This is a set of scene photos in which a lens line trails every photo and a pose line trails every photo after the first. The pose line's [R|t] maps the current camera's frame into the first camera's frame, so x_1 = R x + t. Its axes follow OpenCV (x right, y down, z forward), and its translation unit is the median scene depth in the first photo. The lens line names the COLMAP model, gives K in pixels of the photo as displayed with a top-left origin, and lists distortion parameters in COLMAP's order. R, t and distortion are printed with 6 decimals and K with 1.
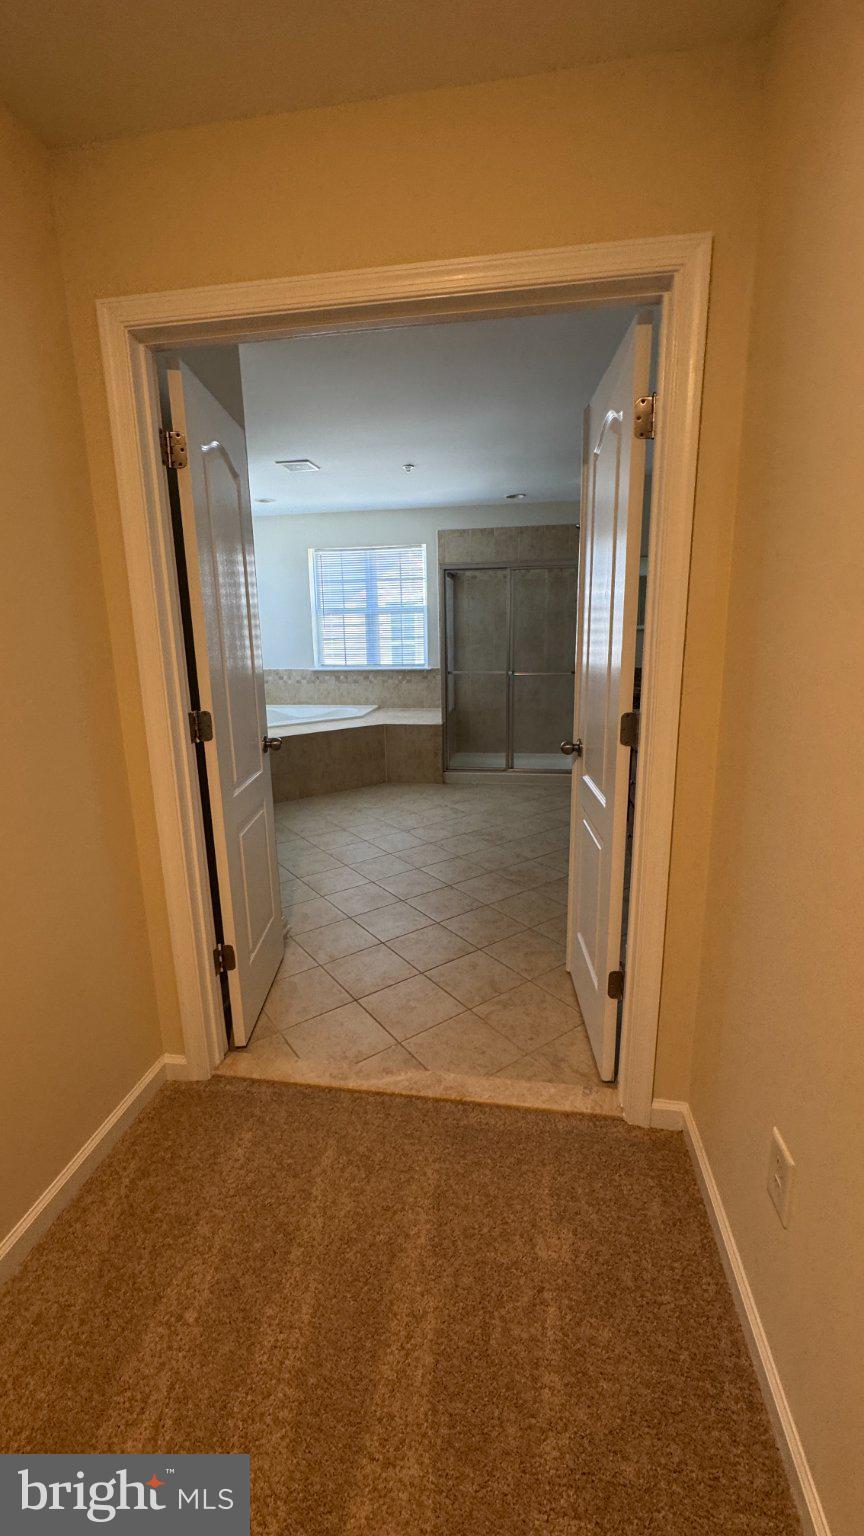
lens RADIAL K [[612.9, 0, 433.0], [0, 612.9, 765.4], [0, 0, 1]] dist [-0.003010, -0.000057]
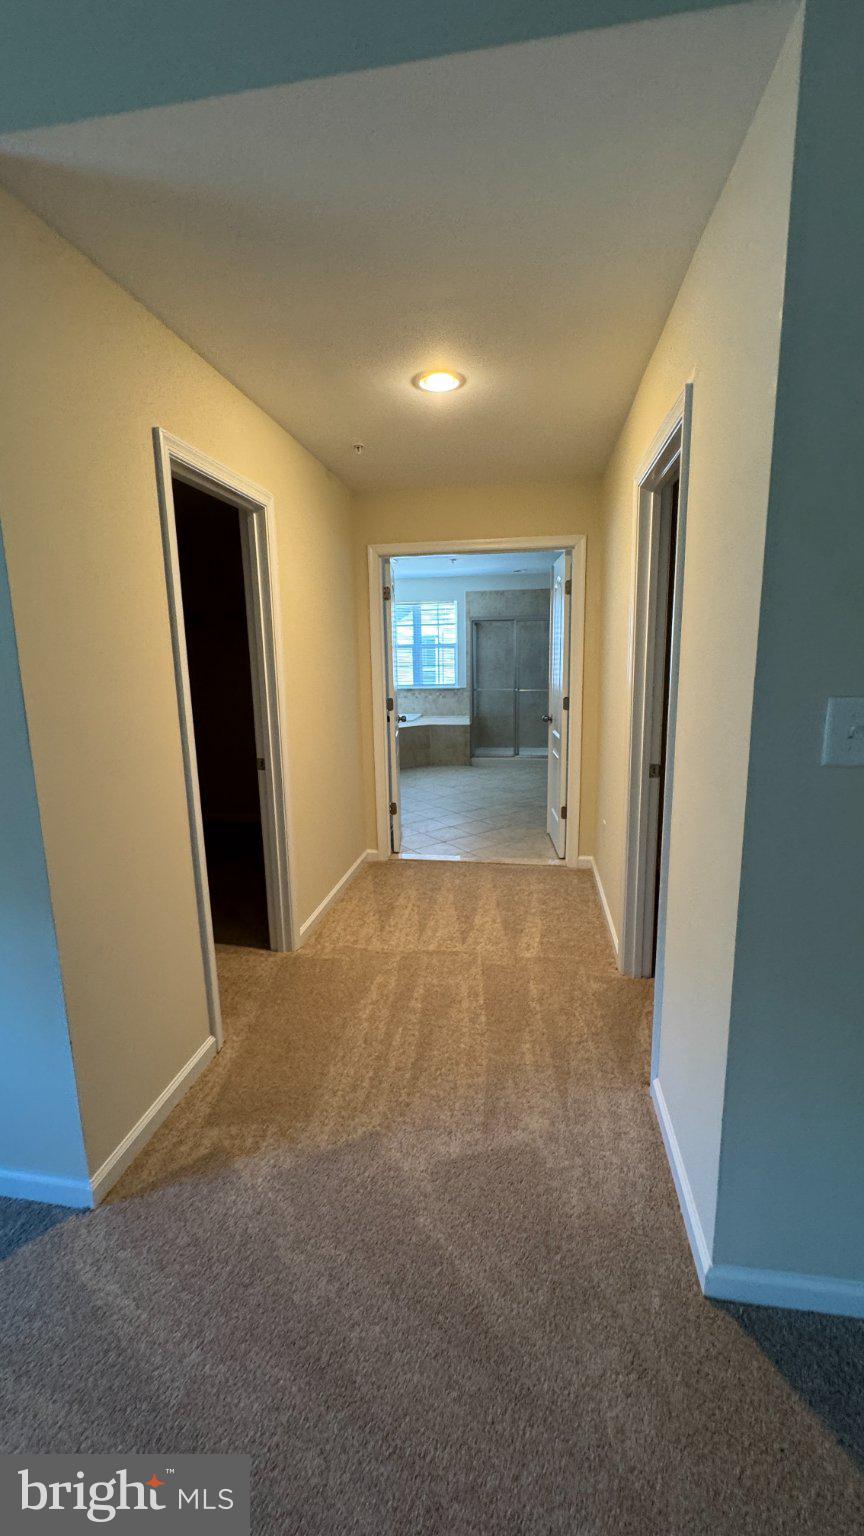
lens RADIAL K [[612.9, 0, 433.0], [0, 612.9, 765.4], [0, 0, 1]] dist [-0.003010, -0.000057]
pose [[0.999983, 0.000786, -0.005796, -0.061294], [-0.001026, 0.999133, -0.041627, 0.085812], [0.005758, 0.041632, 0.999116, -0.432174]]
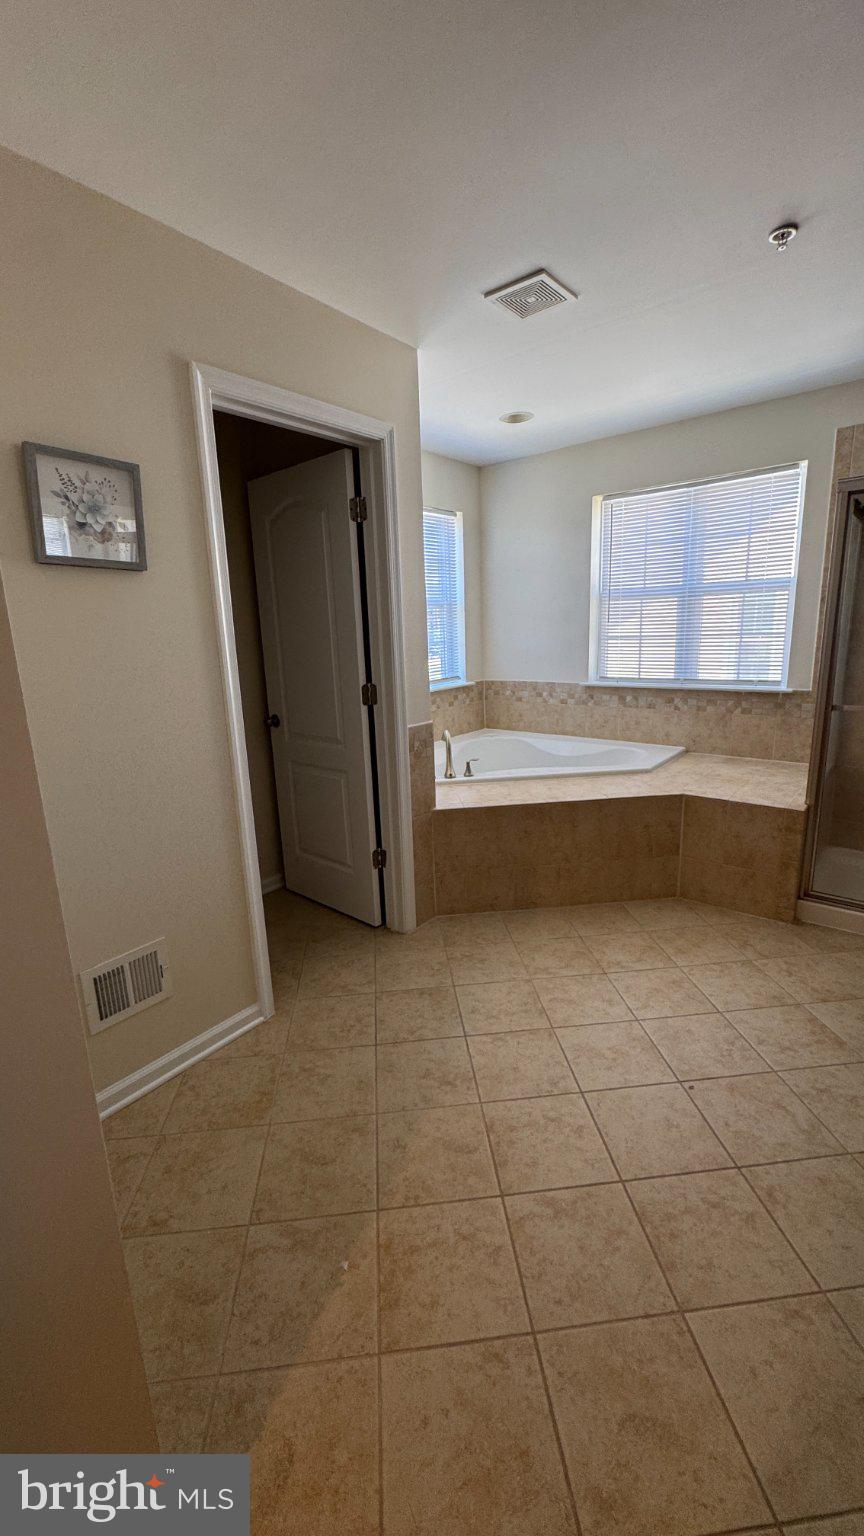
lens RADIAL K [[612.9, 0, 433.0], [0, 612.9, 765.4], [0, 0, 1]] dist [-0.003010, -0.000057]
pose [[0.862416, 0.097161, -0.496788, -0.002764], [-0.091784, 0.995153, 0.035295, -0.086921], [0.497810, 0.015158, 0.867154, 0.390990]]
